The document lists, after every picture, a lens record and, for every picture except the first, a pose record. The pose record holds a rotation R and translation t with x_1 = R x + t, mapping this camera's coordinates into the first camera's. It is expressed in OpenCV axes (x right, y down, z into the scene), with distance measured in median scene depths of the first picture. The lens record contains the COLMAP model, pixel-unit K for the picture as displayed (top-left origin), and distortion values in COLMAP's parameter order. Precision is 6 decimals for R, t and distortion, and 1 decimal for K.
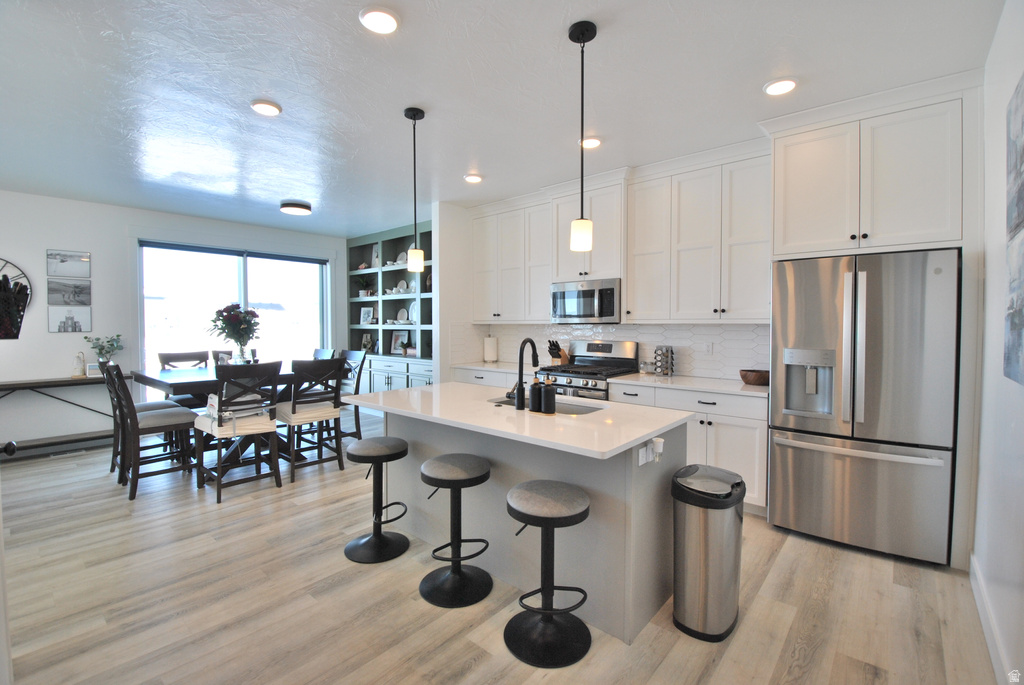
lens RADIAL K [[452.9, 0, 514.4], [0, 452.9, 337.5], [0, 0, 1]] dist [-0.015524, -0.000094]
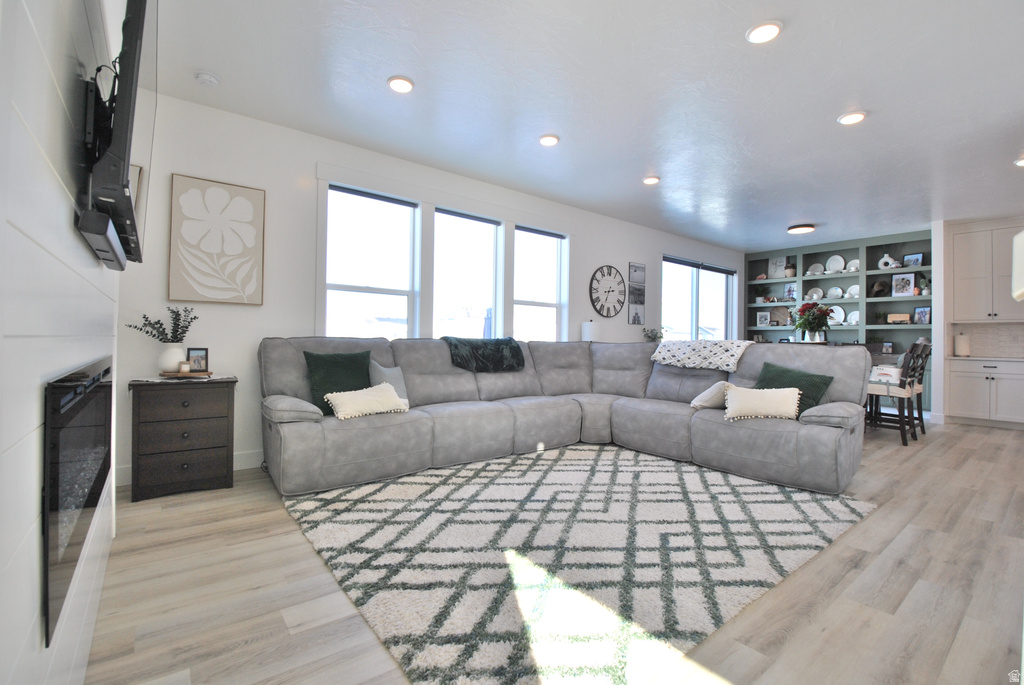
lens RADIAL K [[452.9, 0, 510.7], [0, 452.9, 340.3], [0, 0, 1]] dist [-0.015524, -0.000094]
pose [[0.979038, 0.015576, -0.203080, -0.740545], [-0.022552, 0.999231, -0.032083, 0.059245], [0.202424, 0.035990, 0.978636, -0.262144]]
